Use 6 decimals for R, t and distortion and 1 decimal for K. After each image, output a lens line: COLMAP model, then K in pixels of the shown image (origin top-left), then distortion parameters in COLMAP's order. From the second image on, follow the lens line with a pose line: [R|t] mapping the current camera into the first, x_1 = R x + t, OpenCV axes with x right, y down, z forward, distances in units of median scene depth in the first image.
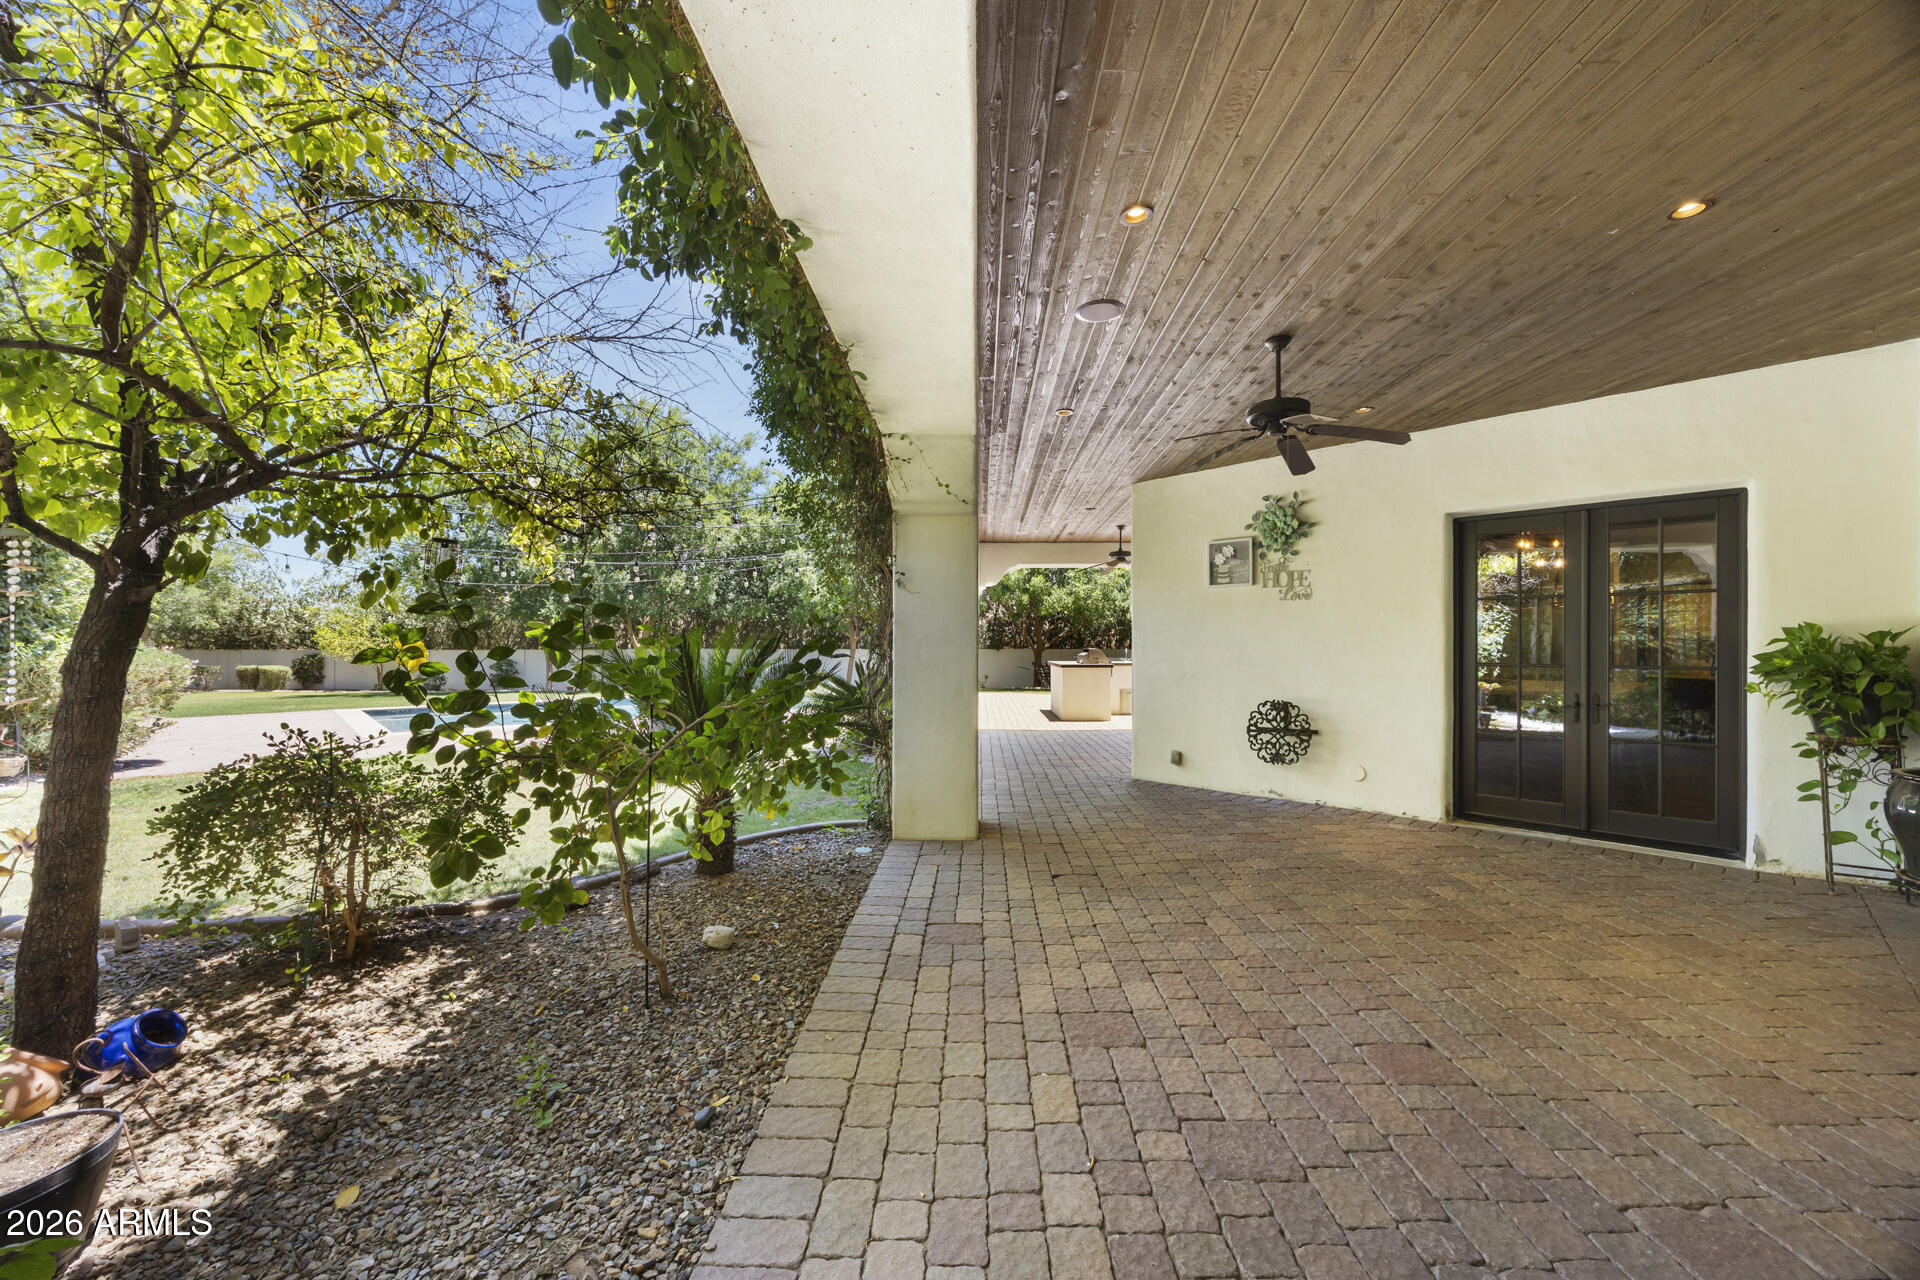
lens RADIAL K [[776.1, 0, 962.5], [0, 776.1, 645.6], [0, 0, 1]] dist [0.000238, 0.000005]
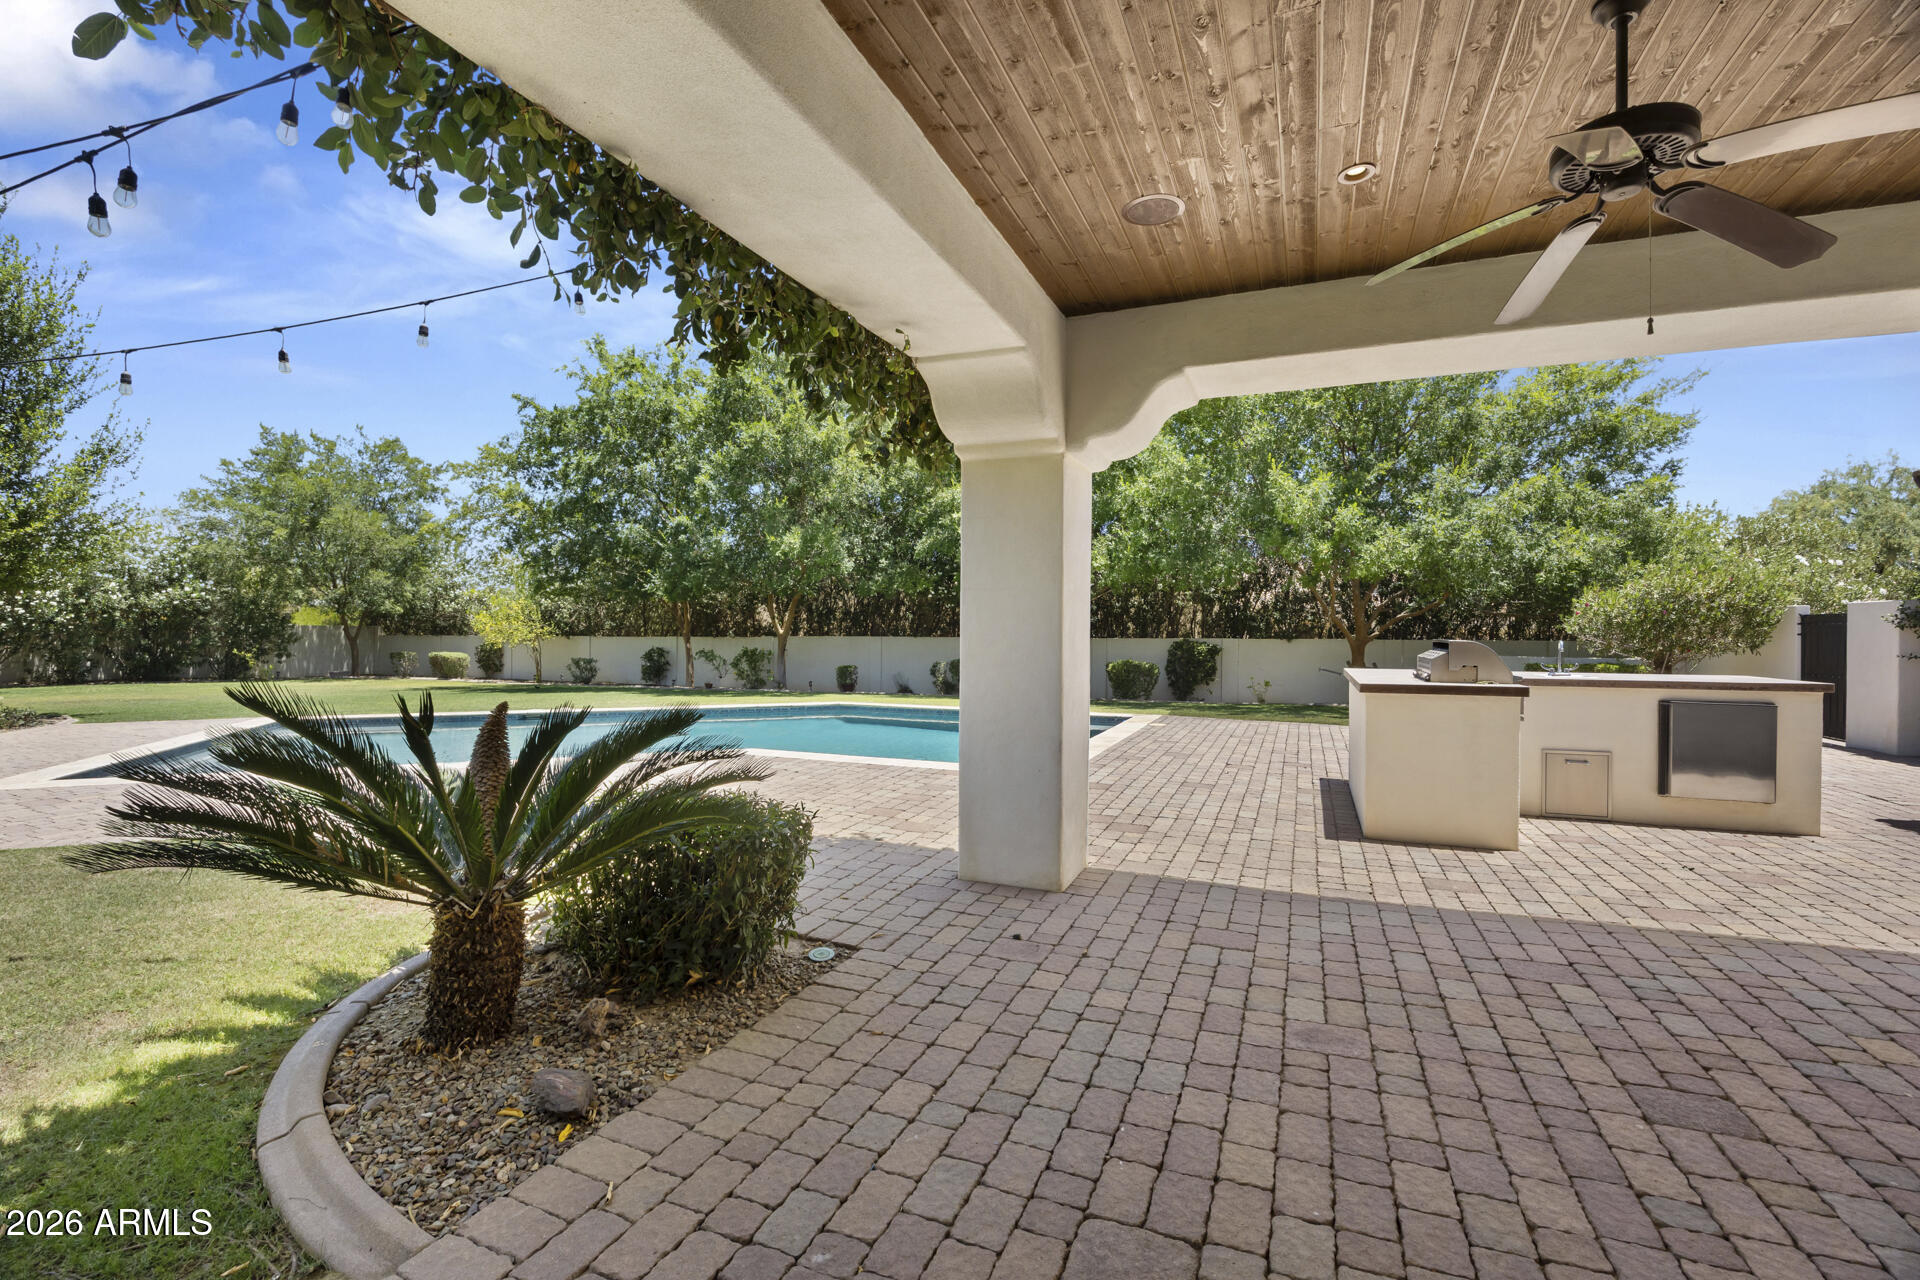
lens RADIAL K [[858.3, 0, 954.9], [0, 858.3, 639.5], [0, 0, 1]] dist [-0.000467, -0.000028]
pose [[0.932448, 0.005107, -0.361269, 0.055366], [-0.002772, 0.999972, 0.006980, 0.000986], [0.361295, -0.005507, 0.932435, 0.323168]]
